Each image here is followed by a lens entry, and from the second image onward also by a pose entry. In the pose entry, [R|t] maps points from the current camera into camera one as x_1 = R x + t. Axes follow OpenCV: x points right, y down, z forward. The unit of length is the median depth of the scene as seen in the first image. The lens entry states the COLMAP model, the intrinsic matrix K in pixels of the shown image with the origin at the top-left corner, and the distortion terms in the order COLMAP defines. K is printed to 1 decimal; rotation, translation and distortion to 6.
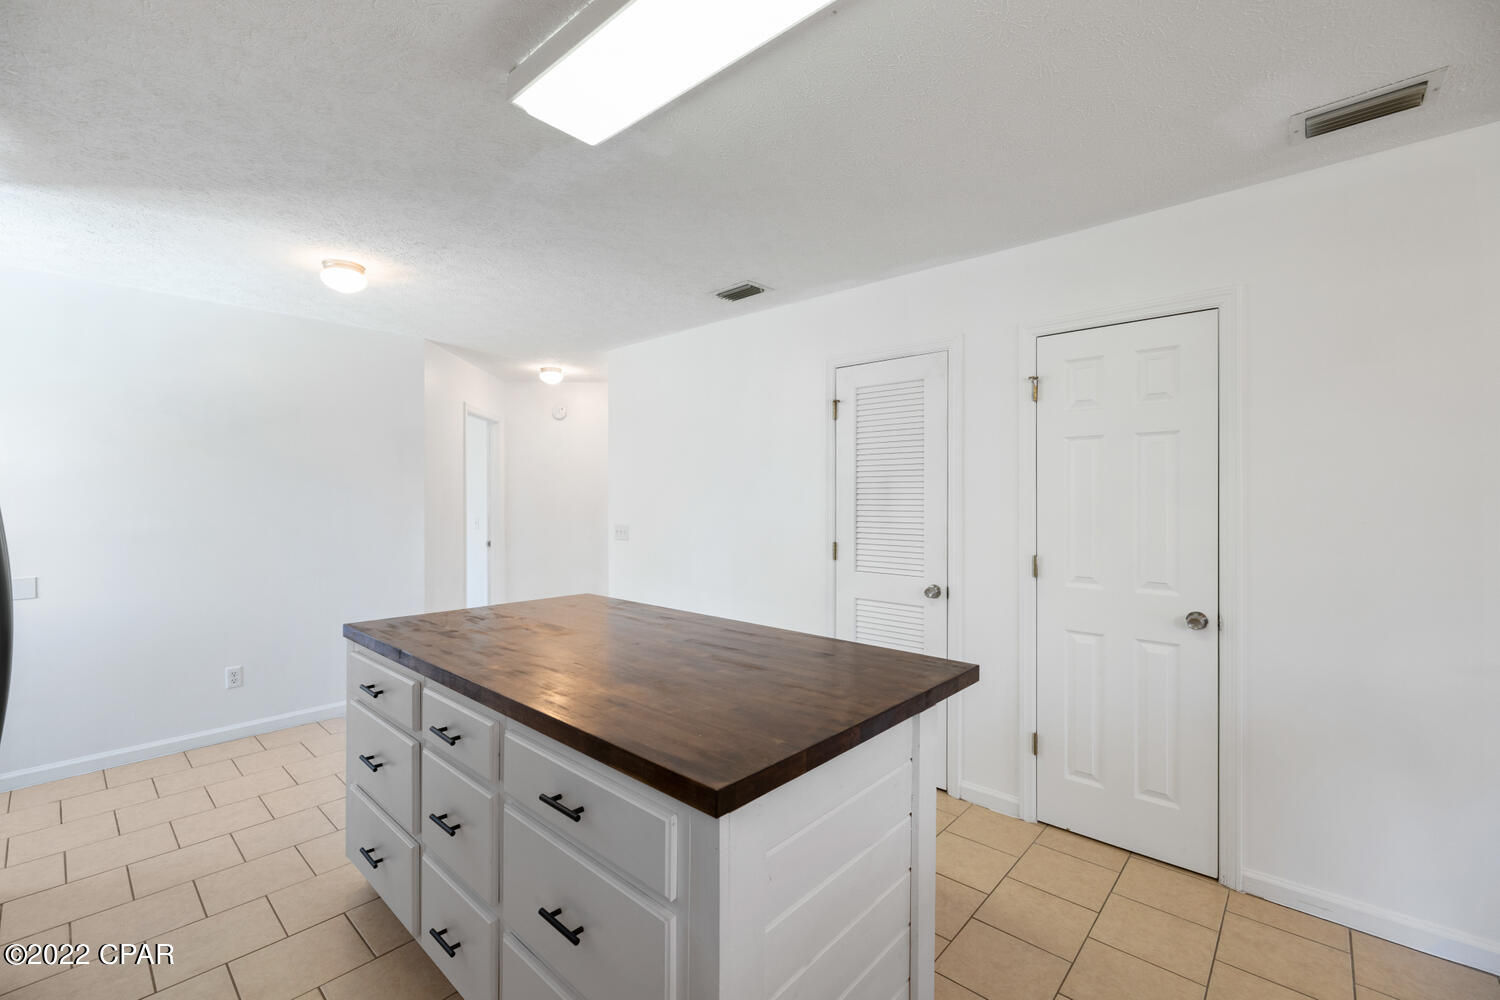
lens RADIAL K [[626.8, 0, 749.5], [0, 626.8, 496.4], [0, 0, 1]] dist [0.001482, 0.000008]
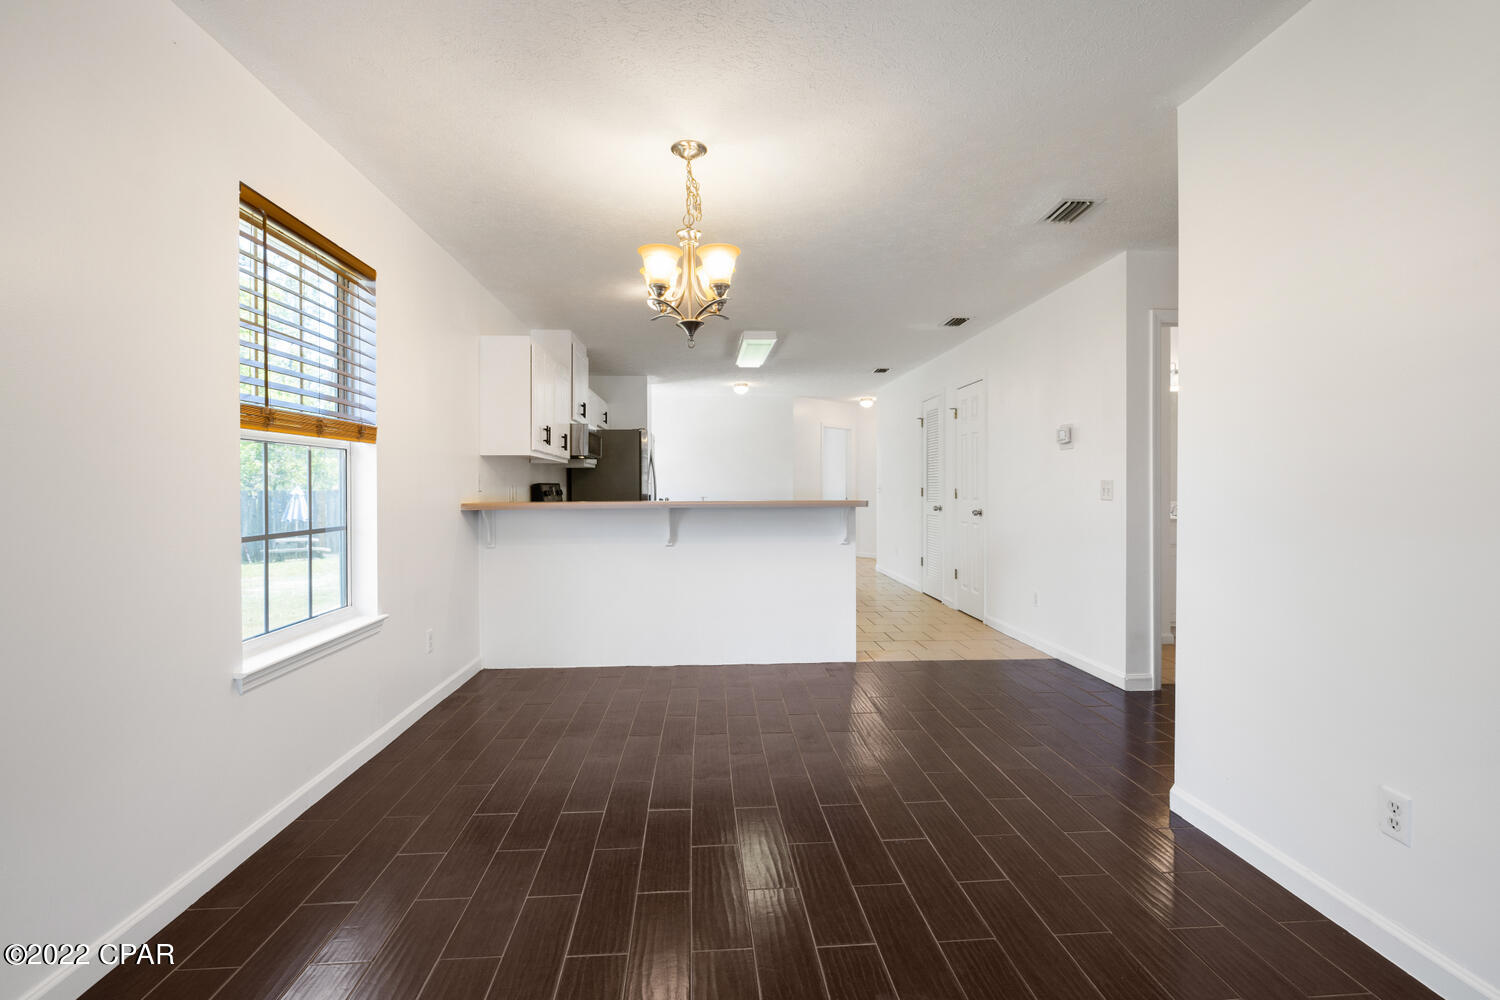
lens RADIAL K [[693.2, 0, 745.9], [0, 693.2, 500.1], [0, 0, 1]] dist [-0.000268, 0.000128]
pose [[0.714404, 0.013589, -0.699602, 1.662628], [-0.000464, 0.999820, 0.018947, 0.089770], [0.699733, -0.013211, 0.714282, -1.282782]]
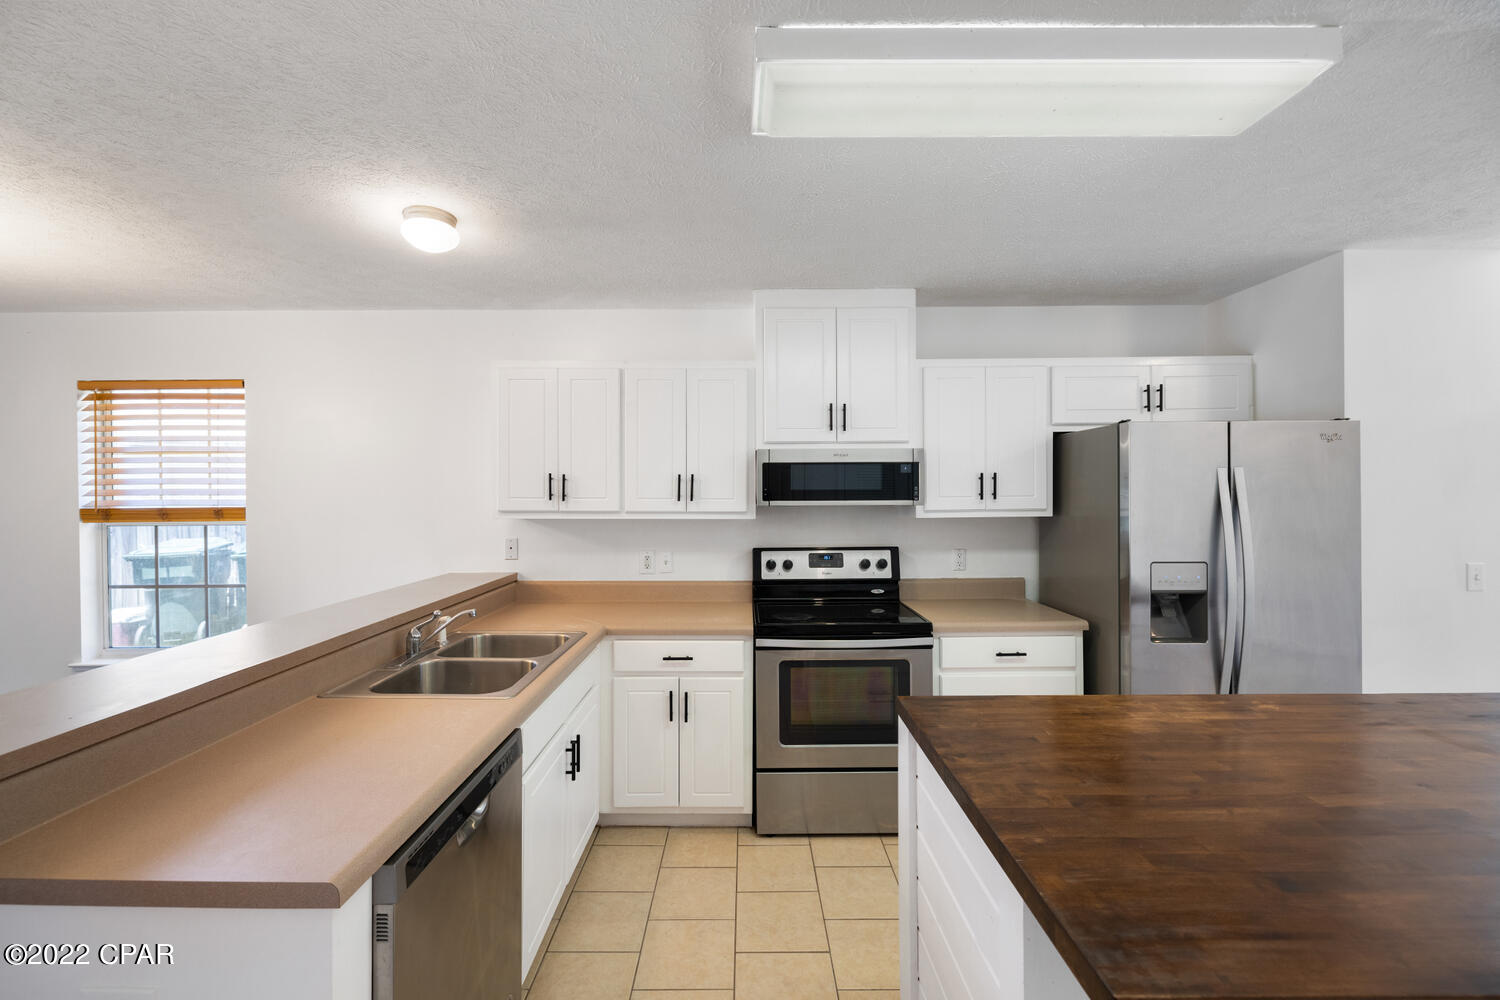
lens RADIAL K [[626.8, 0, 749.5], [0, 626.8, 496.4], [0, 0, 1]] dist [0.001482, 0.000008]
pose [[-0.743975, 0.009975, -0.668133, 0.517025], [0.004532, 0.999941, 0.009882, -0.038040], [0.668192, 0.004324, -0.743977, 0.740151]]
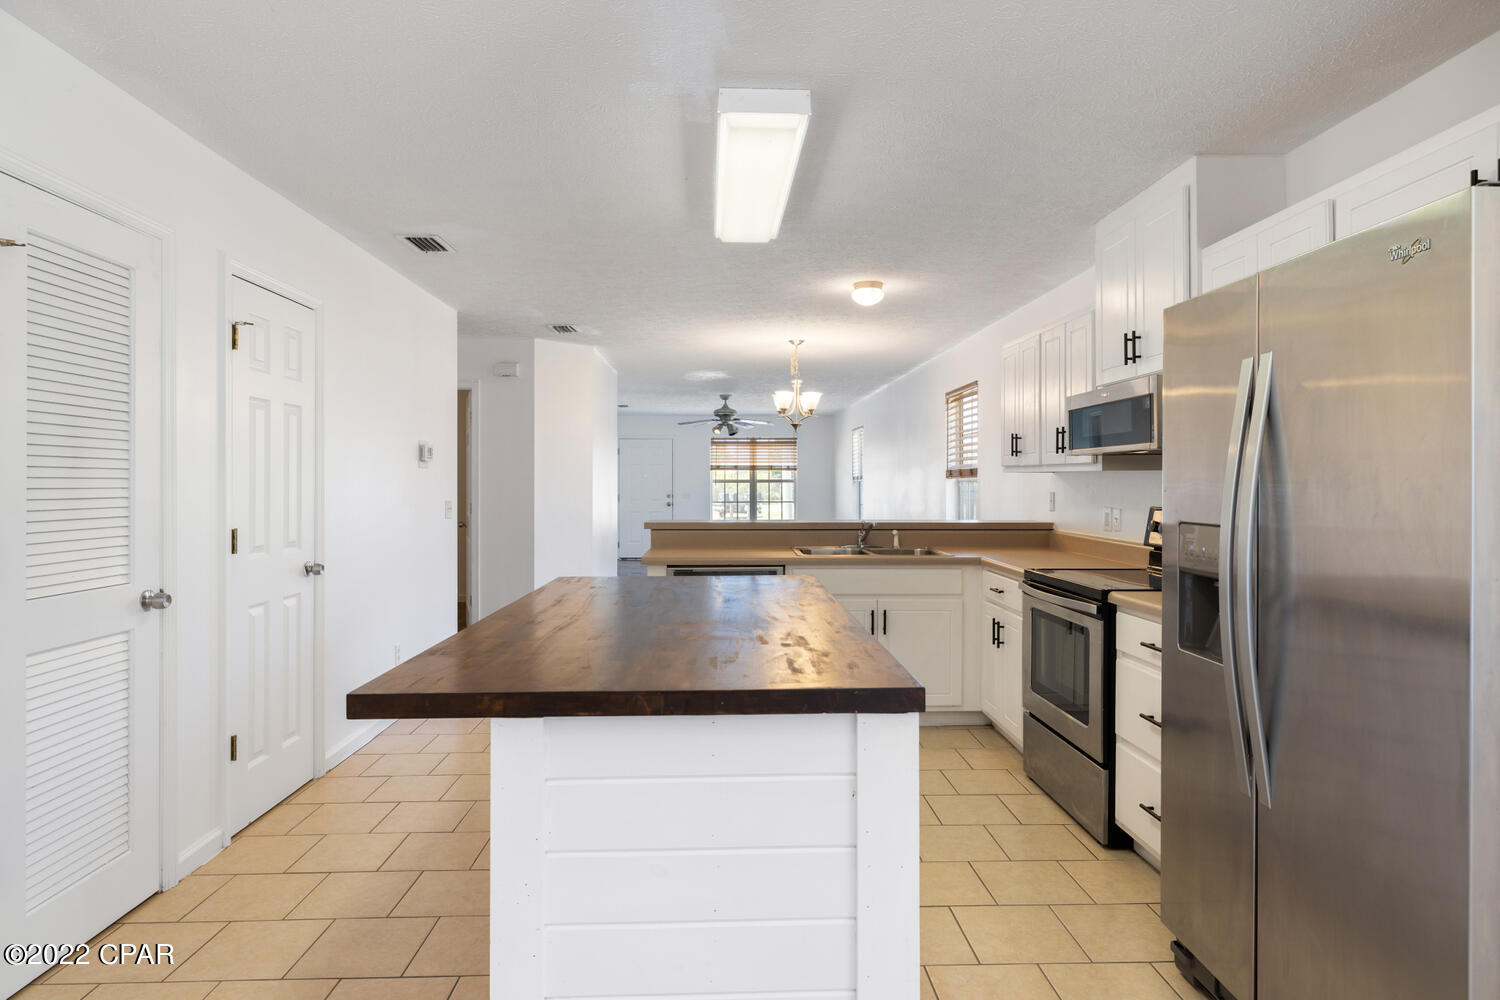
lens RADIAL K [[839.2, 0, 750.8], [0, 839.2, 494.2], [0, 0, 1]] dist [0.001100, -0.000799]
pose [[-0.697047, -0.007647, 0.716985, -0.876848], [0.003226, 0.999900, 0.013801, 0.033871], [-0.717019, 0.011933, -0.696952, 1.313870]]
